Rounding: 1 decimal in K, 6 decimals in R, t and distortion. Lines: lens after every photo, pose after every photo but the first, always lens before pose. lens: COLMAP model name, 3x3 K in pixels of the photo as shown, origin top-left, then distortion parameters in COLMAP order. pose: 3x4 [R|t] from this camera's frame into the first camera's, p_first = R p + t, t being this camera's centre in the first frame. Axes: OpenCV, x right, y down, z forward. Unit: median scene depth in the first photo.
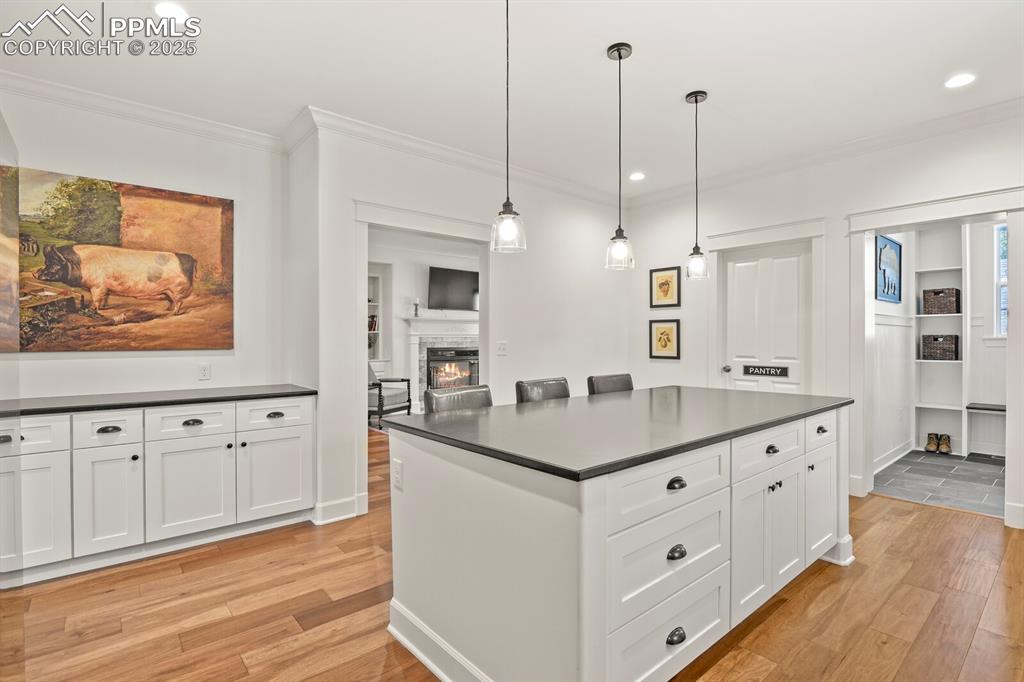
lens RADIAL K [[495.4, 0, 519.4], [0, 495.4, 340.7], [0, 0, 1]] dist [-0.005131, -0.001866]
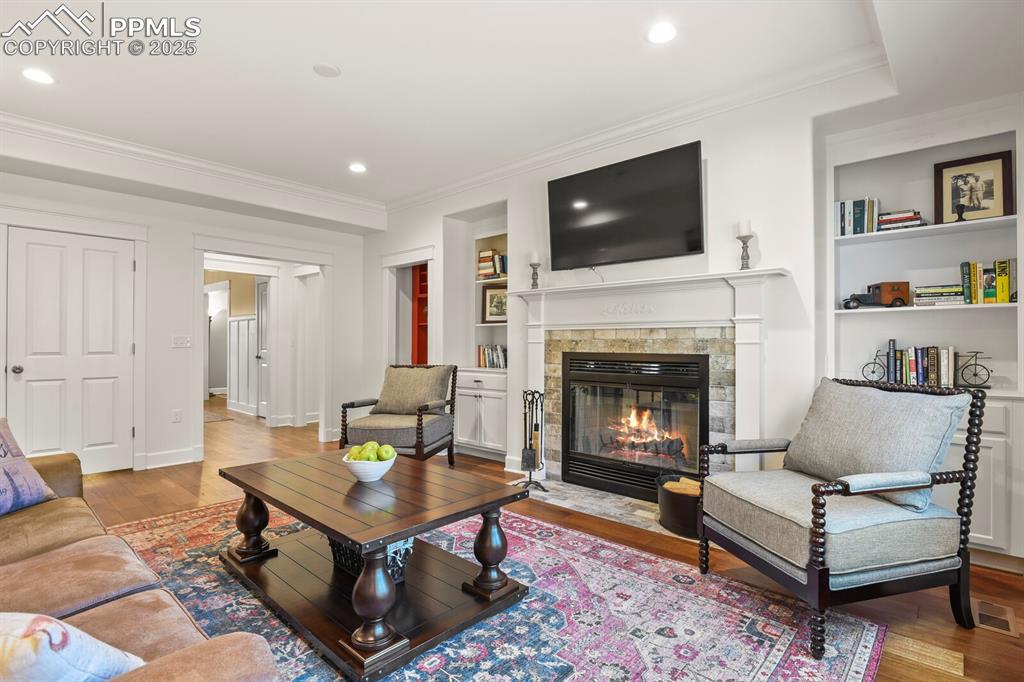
lens RADIAL K [[495.4, 0, 513.9], [0, 495.4, 338.3], [0, 0, 1]] dist [-0.005131, -0.001866]
pose [[0.120234, -0.007318, -0.992719, 0.348522], [-0.007374, 0.999939, -0.008264, 0.006823], [0.992718, 0.008314, 0.120172, 1.106837]]
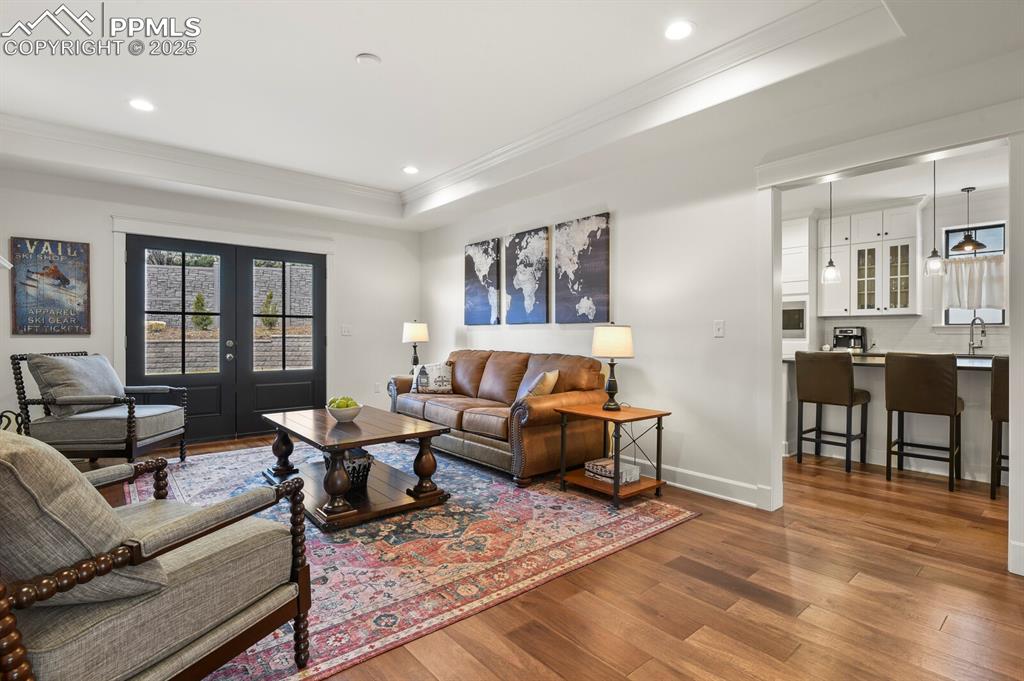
lens RADIAL K [[495.4, 0, 518.6], [0, 495.4, 340.4], [0, 0, 1]] dist [-0.005131, -0.001866]
pose [[0.008154, -0.008935, 0.999927, -0.510156], [0.003144, 0.999955, 0.008909, 0.014796], [-0.999962, 0.003072, 0.008181, 0.866410]]
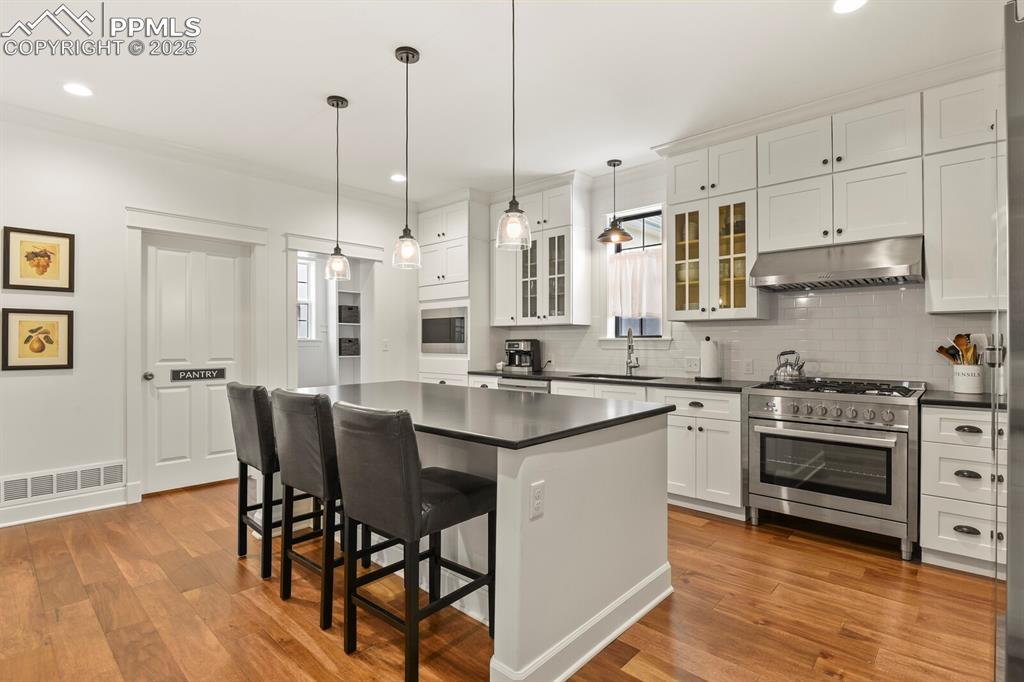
lens RADIAL K [[495.4, 0, 517.1], [0, 495.4, 338.9], [0, 0, 1]] dist [-0.005131, -0.001866]
pose [[-0.114772, 0.006698, 0.993369, -0.299160], [0.005782, 0.999965, -0.006074, 0.002687], [-0.993375, 0.005047, -0.114807, 0.319638]]
